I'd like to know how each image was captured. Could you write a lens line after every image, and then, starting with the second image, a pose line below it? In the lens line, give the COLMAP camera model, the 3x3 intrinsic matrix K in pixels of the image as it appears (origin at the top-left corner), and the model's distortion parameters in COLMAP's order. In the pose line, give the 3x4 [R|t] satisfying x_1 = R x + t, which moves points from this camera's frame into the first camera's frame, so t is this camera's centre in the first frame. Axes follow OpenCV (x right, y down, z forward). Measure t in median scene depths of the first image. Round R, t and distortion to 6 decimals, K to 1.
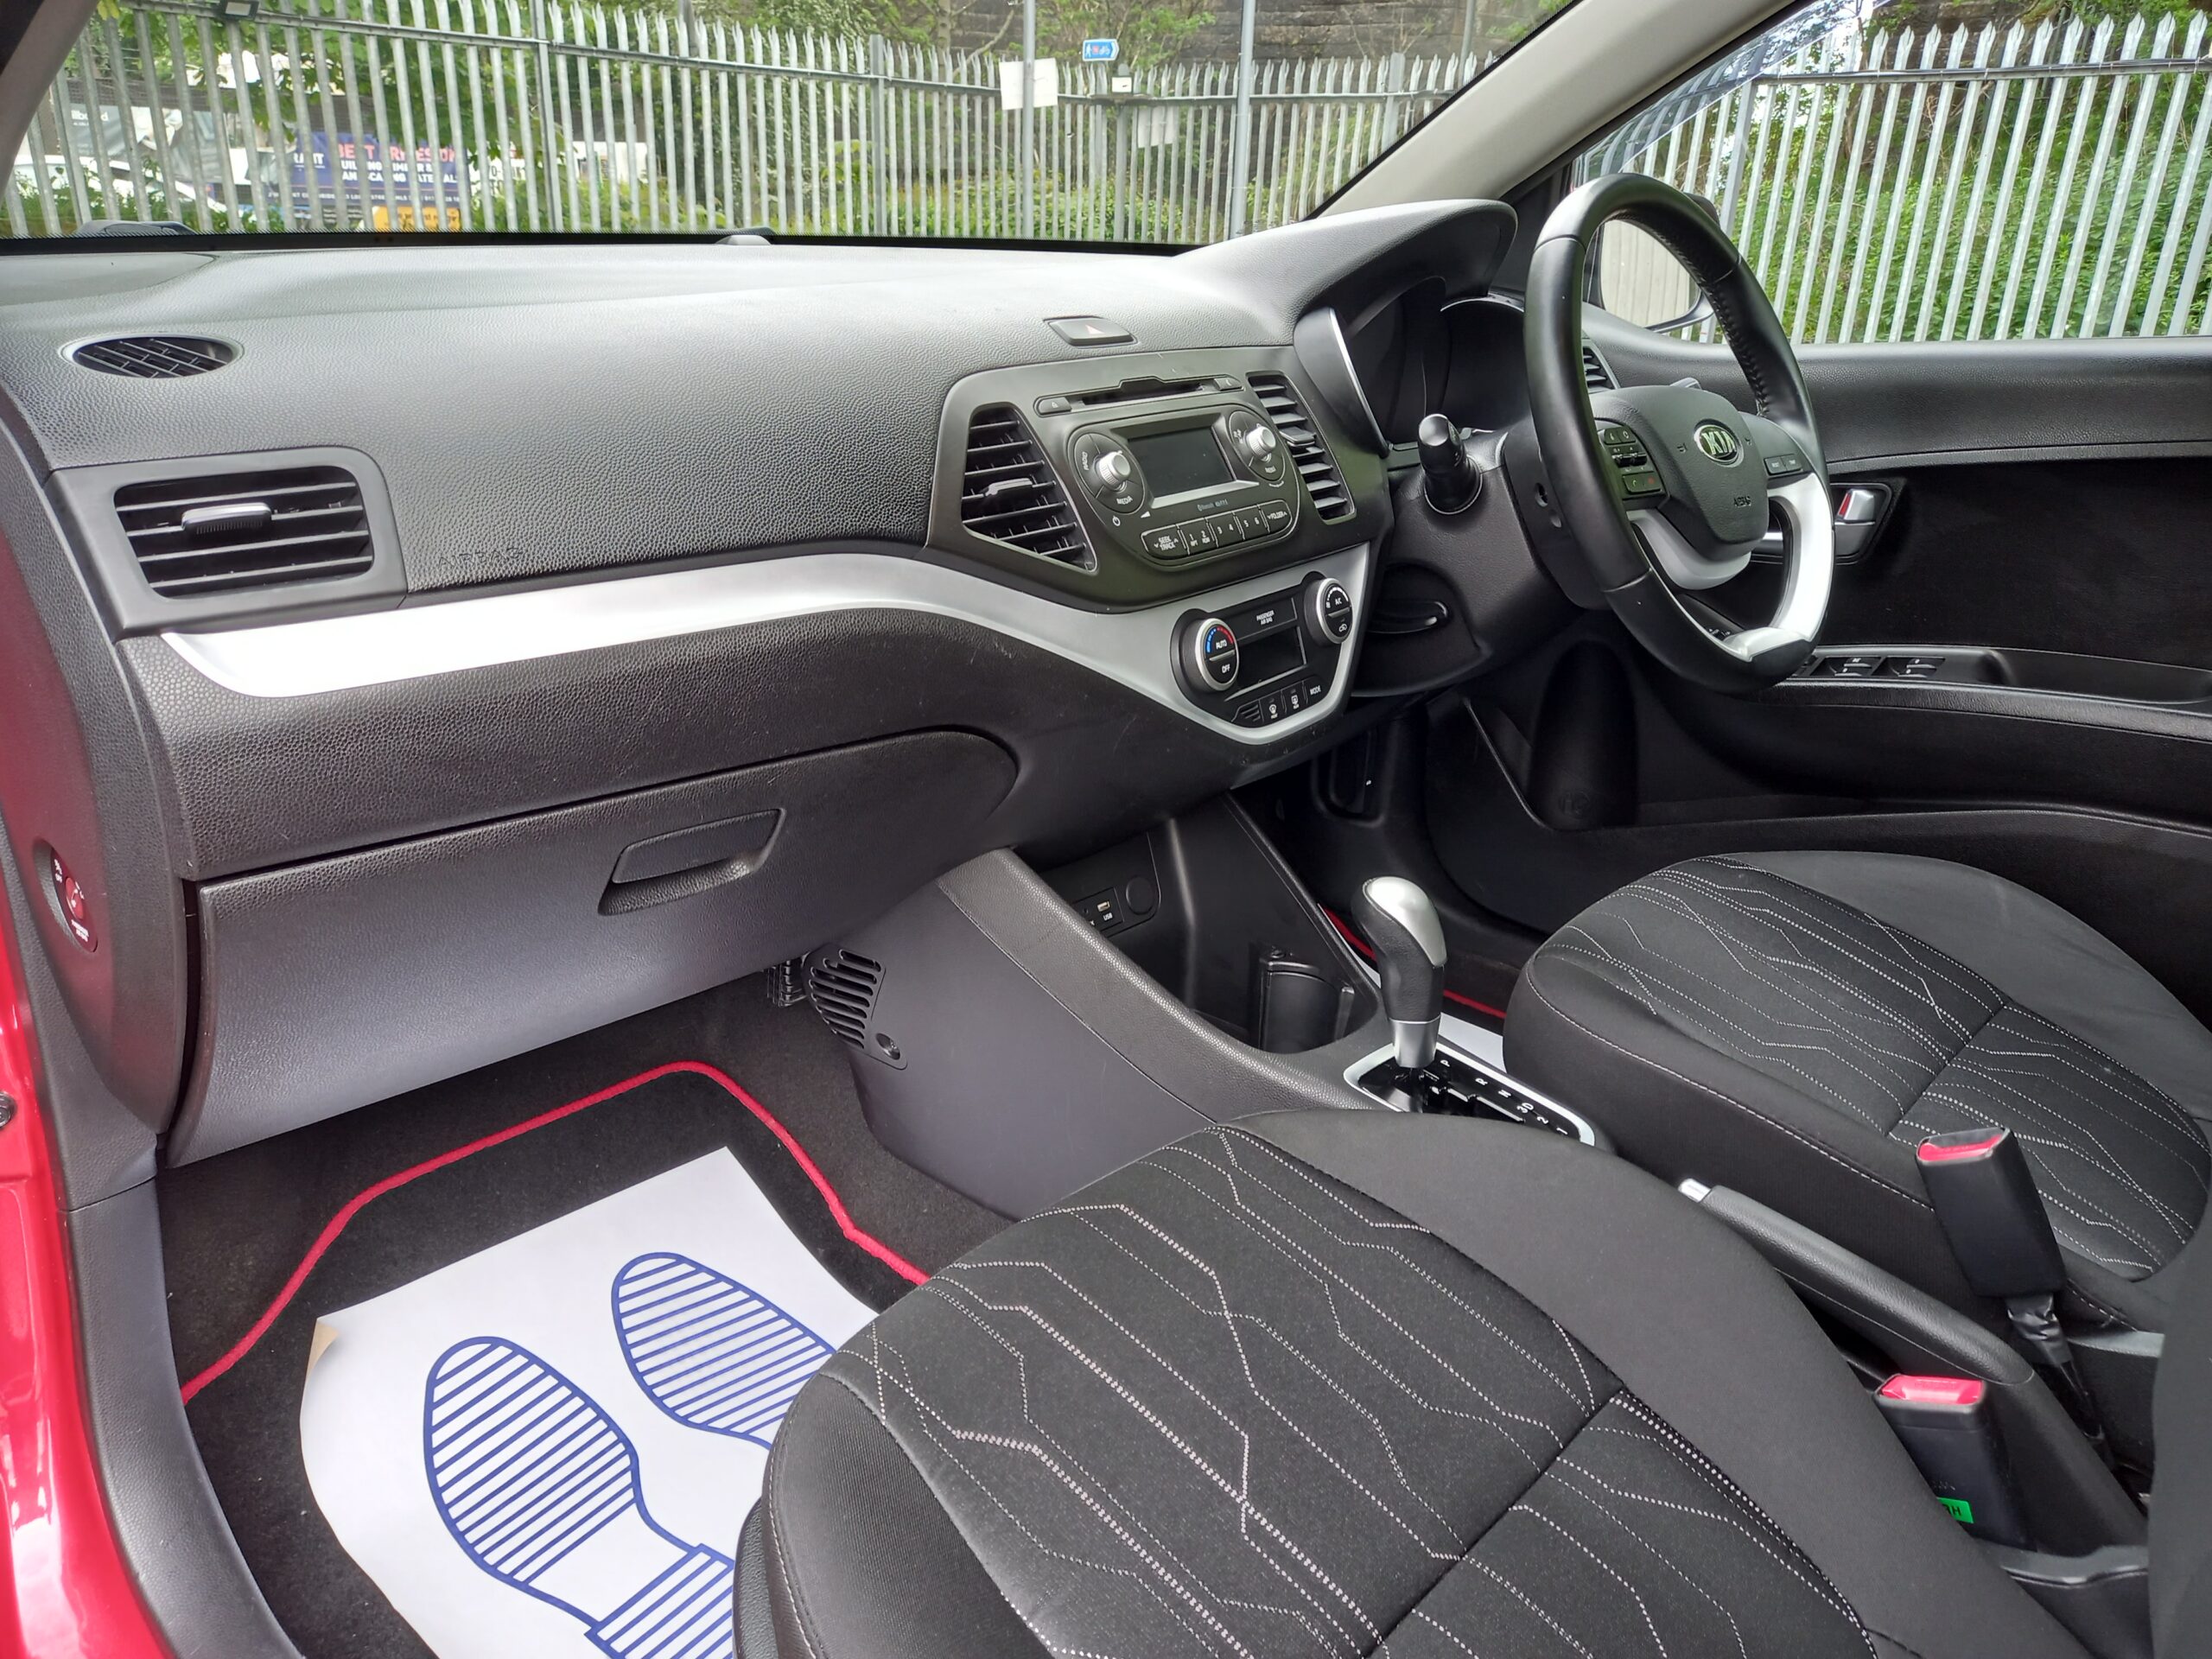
lens RADIAL K [[1622.0, 0, 1094.9], [0, 1622.0, 848.7], [0, 0, 1]] dist [0.055622, -0.054277]
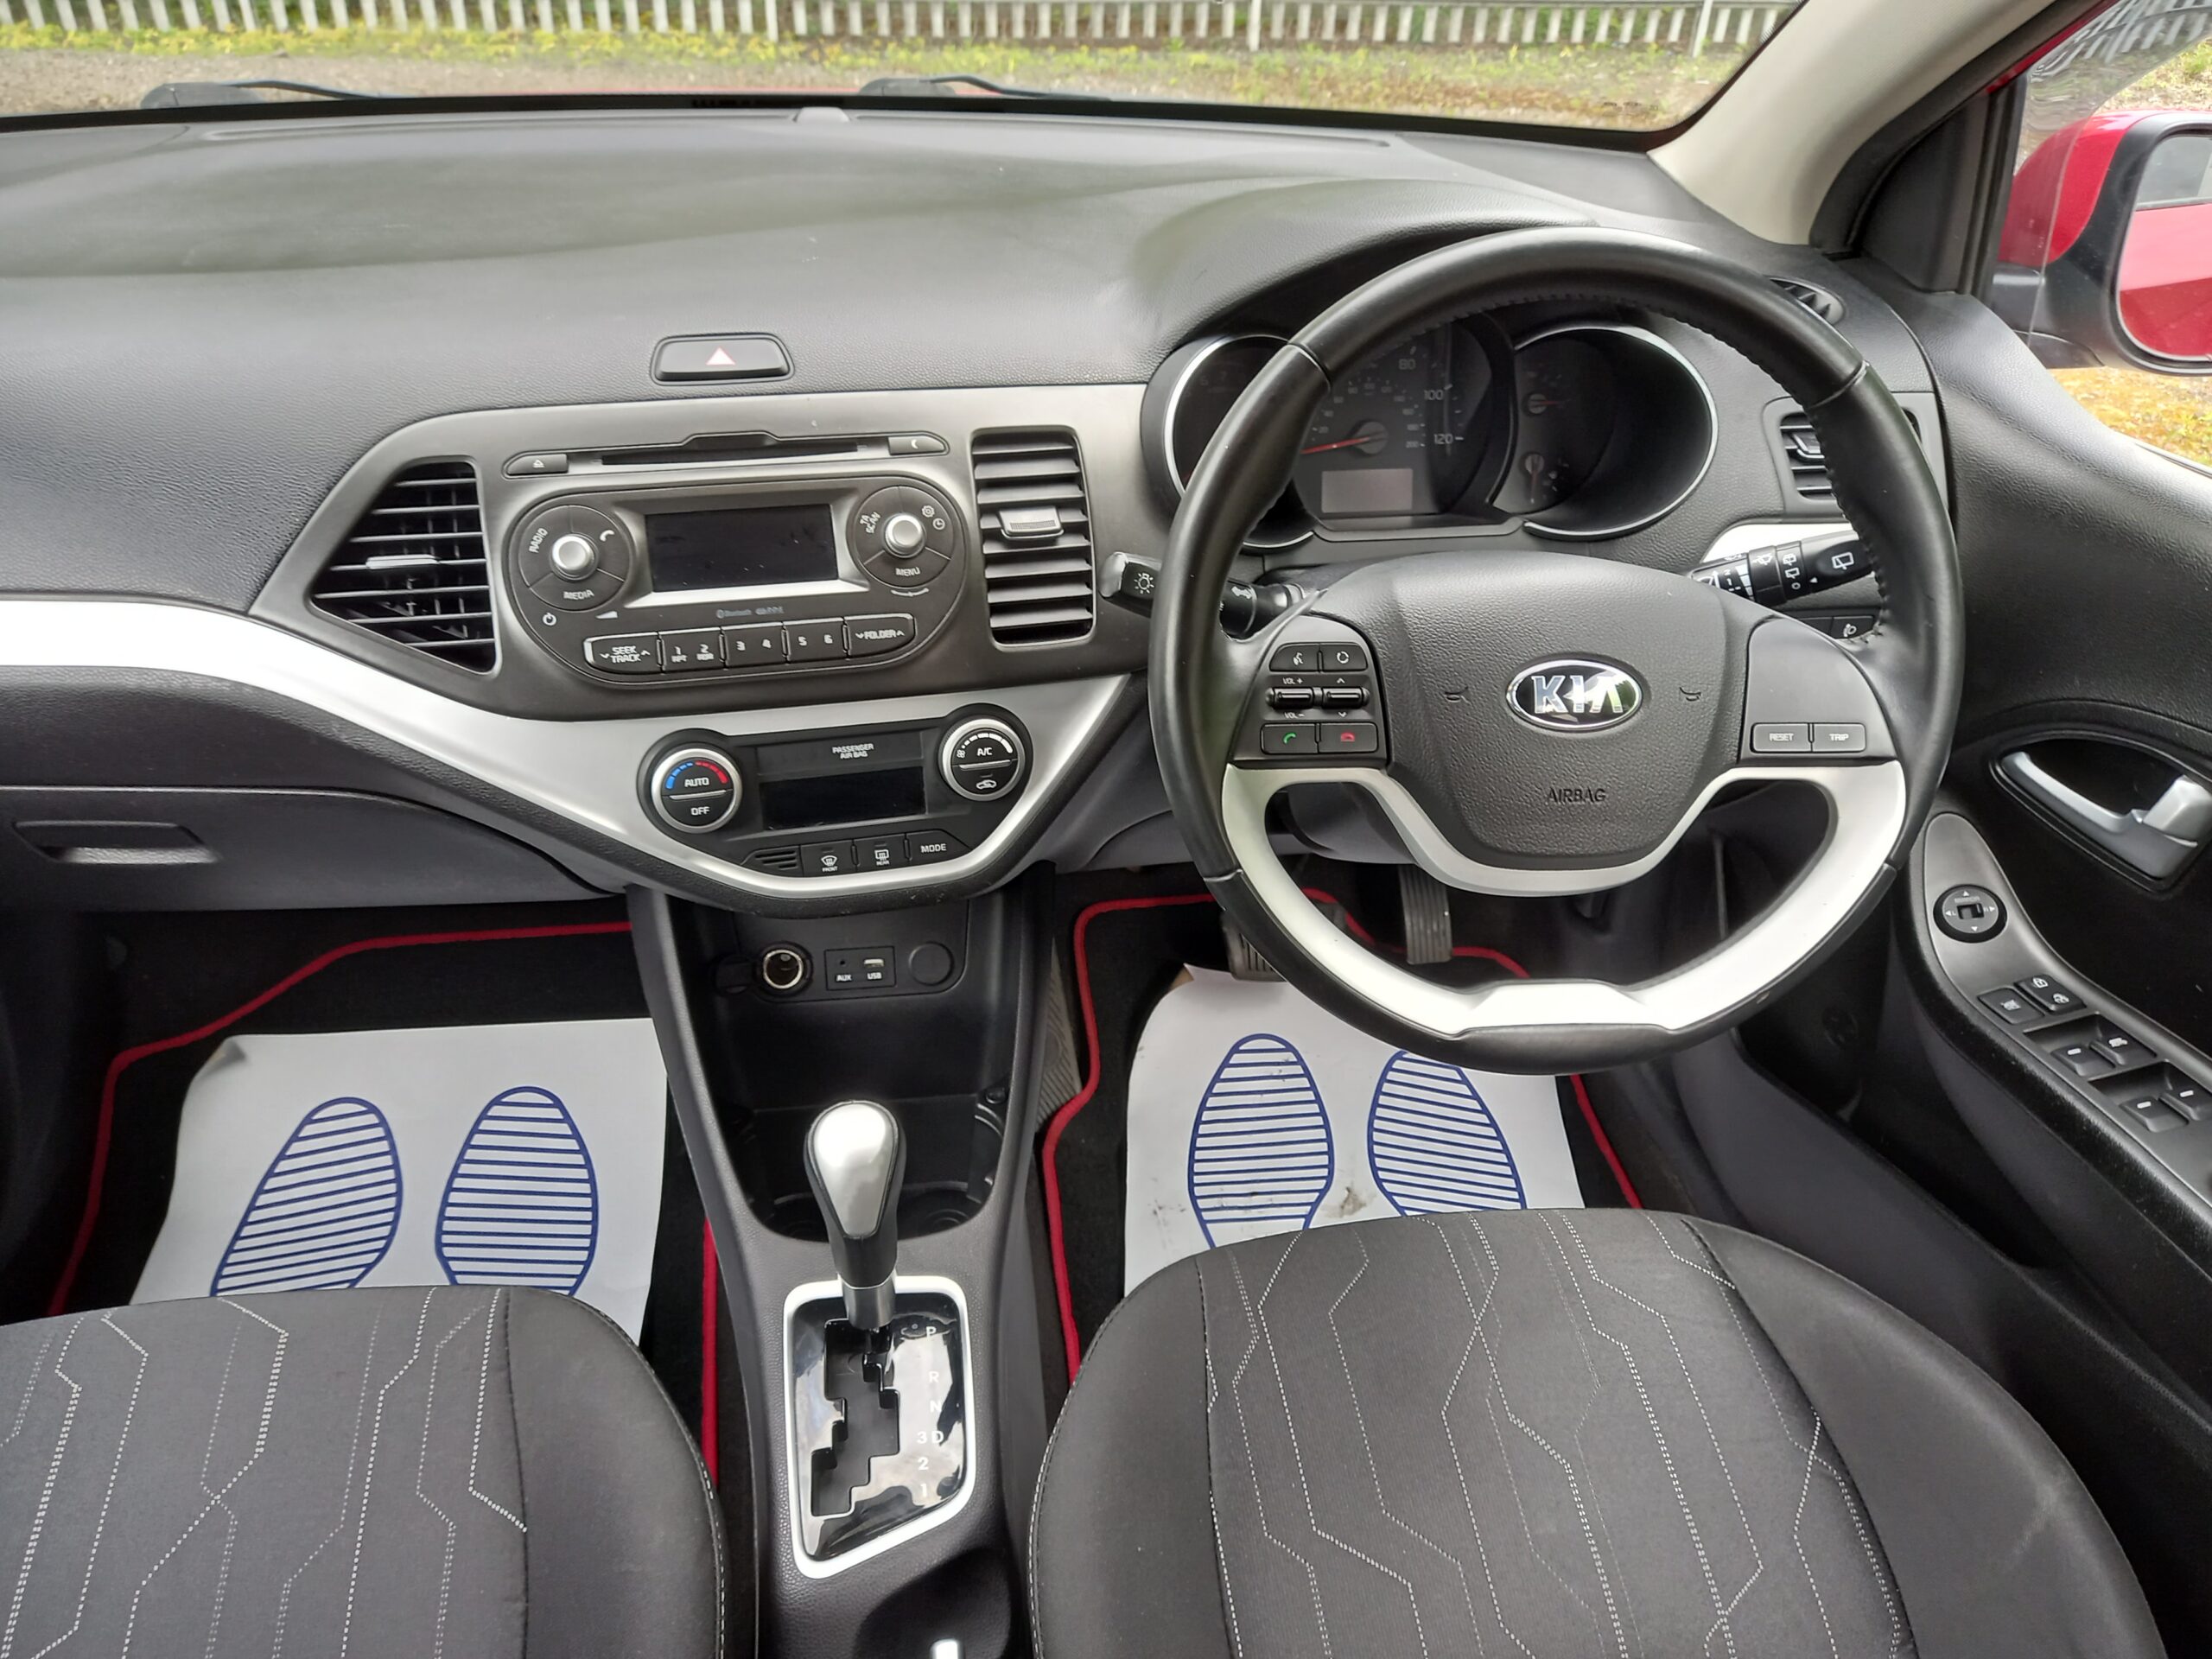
lens RADIAL K [[1601.6, 0, 1089.5], [0, 1601.6, 840.9], [0, 0, 1]] dist [0.065707, -0.075788]
pose [[0.774342, 0.349158, -0.527715, 0.680095], [-0.241177, 0.933882, 0.264003, -0.364247], [0.585002, -0.077156, 0.807353, 0.450371]]
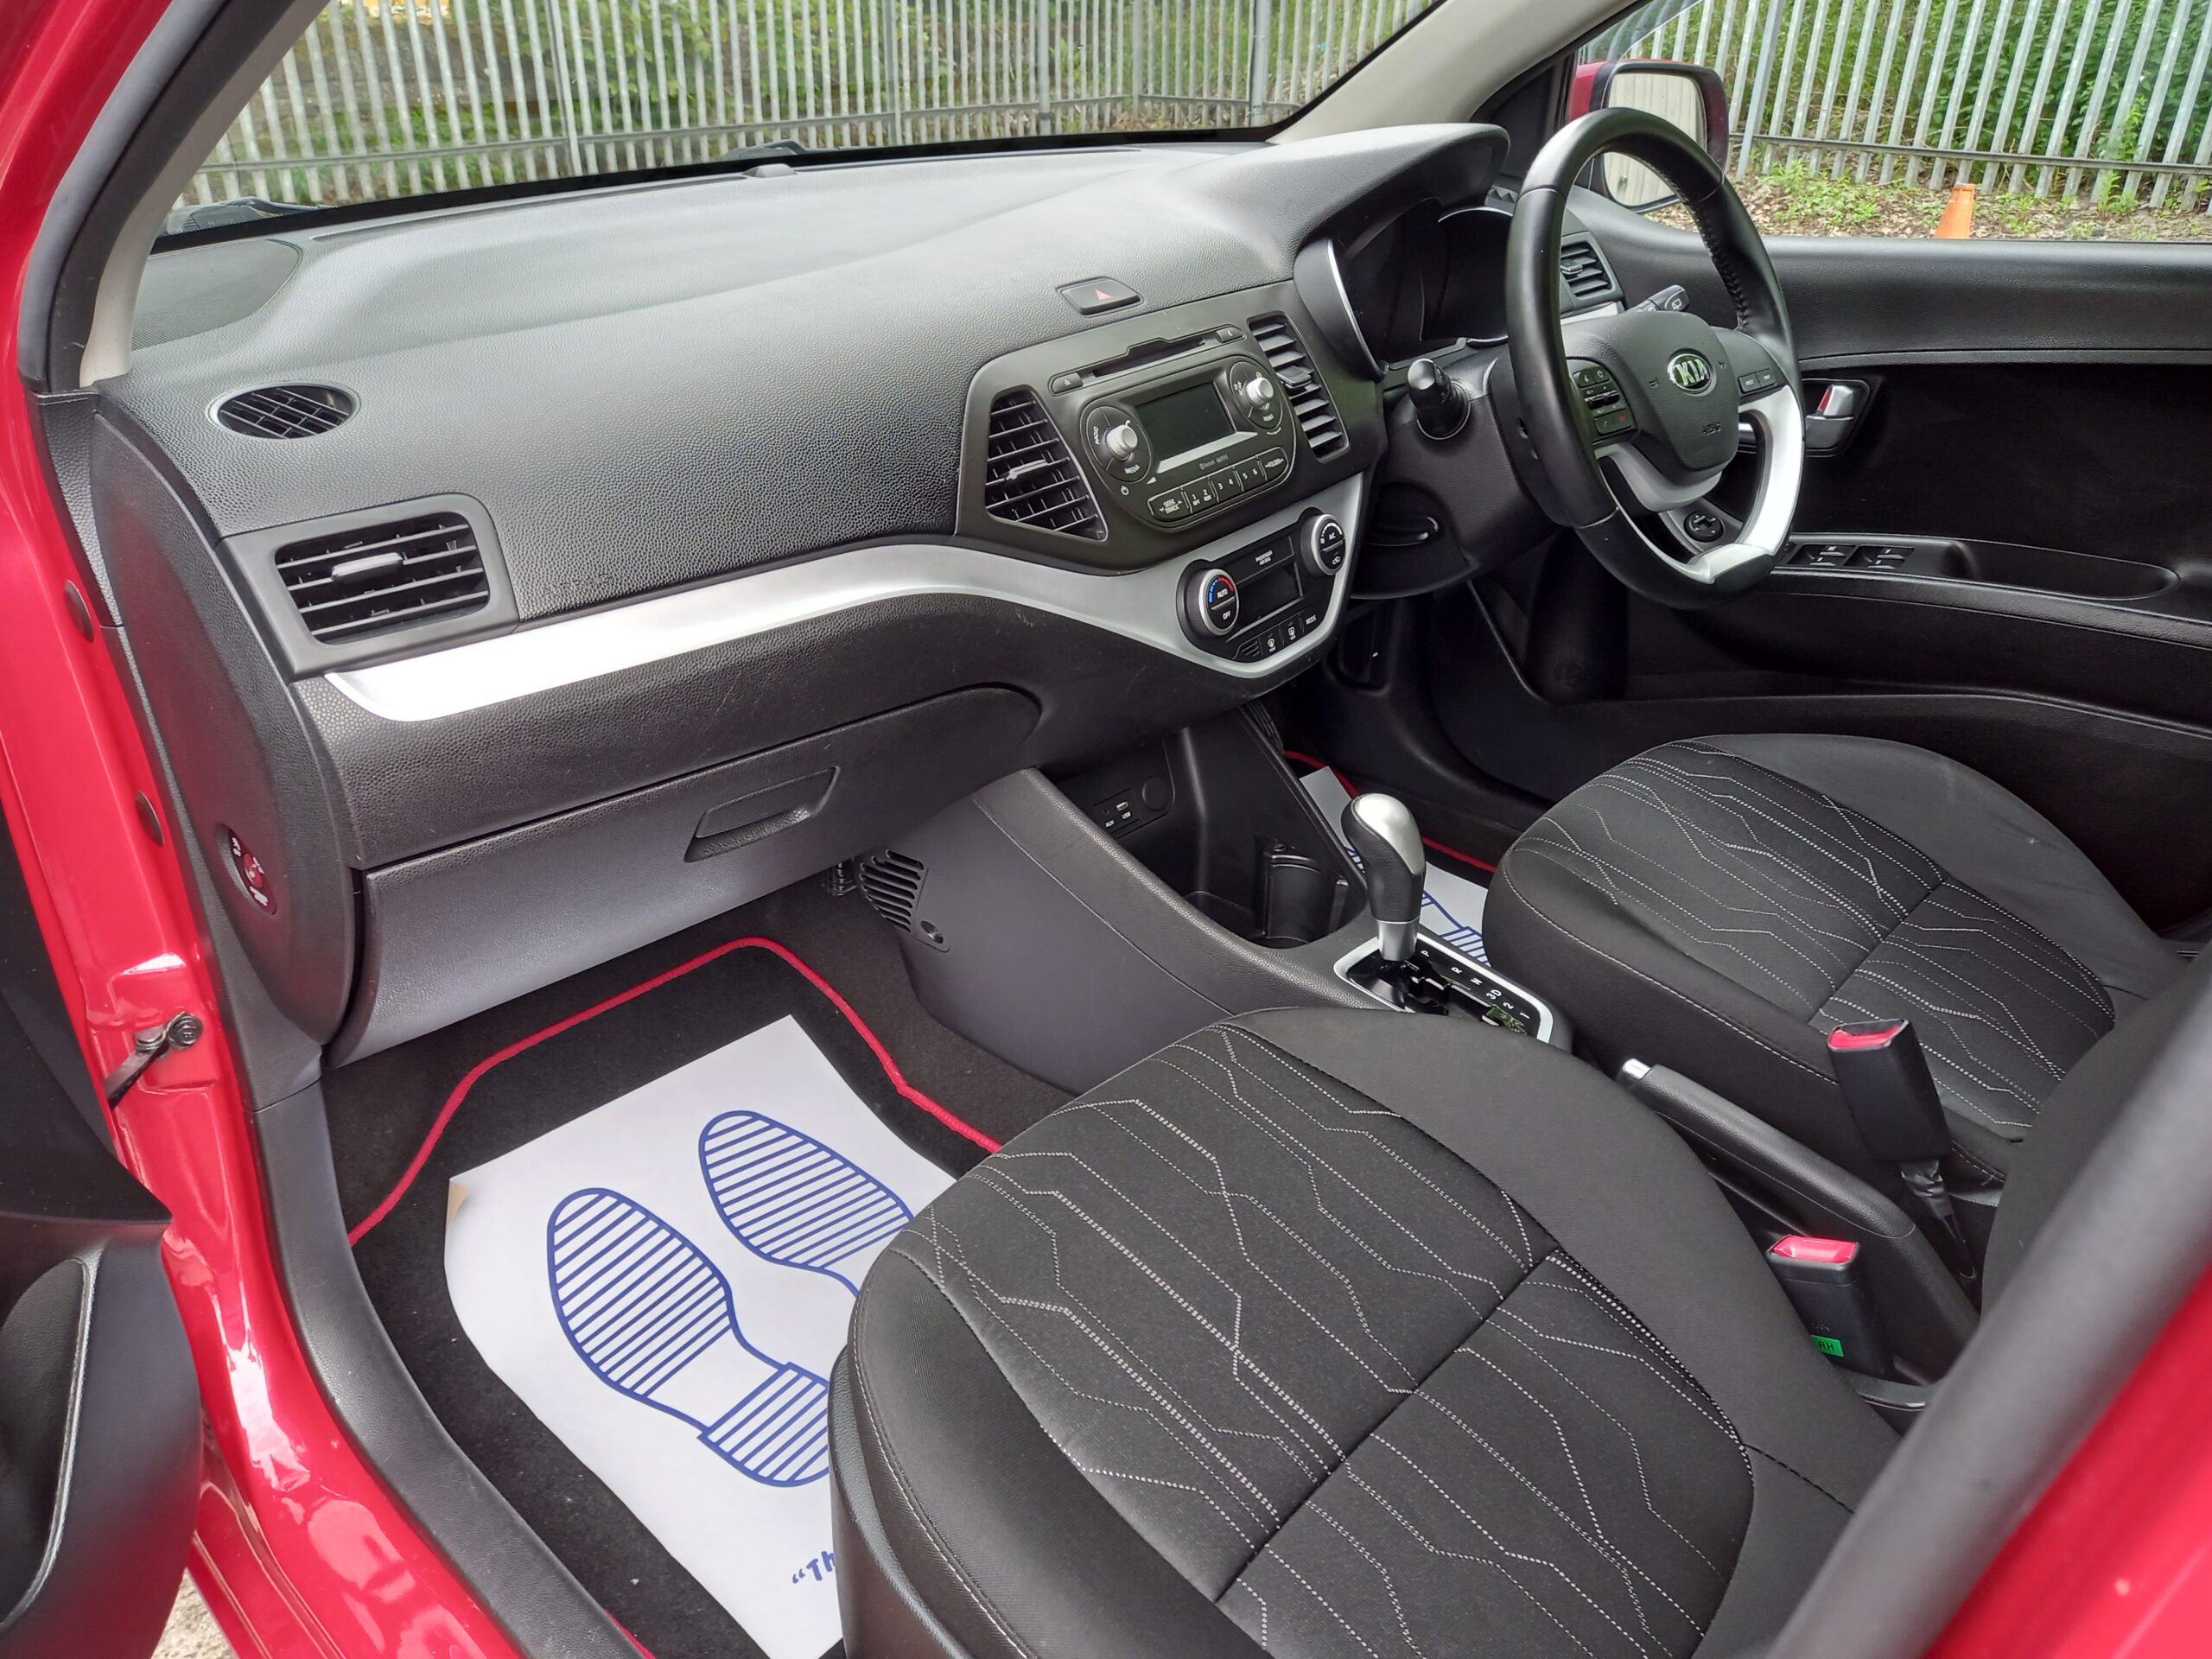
lens RADIAL K [[1619.1, 0, 1088.1], [0, 1619.1, 850.3], [0, 0, 1]] dist [0.057565, -0.055820]
pose [[0.999572, -0.015364, -0.024878, 0.011141], [0.018411, 0.991693, 0.127302, -0.094505], [0.022715, -0.127706, 0.991552, -0.123236]]
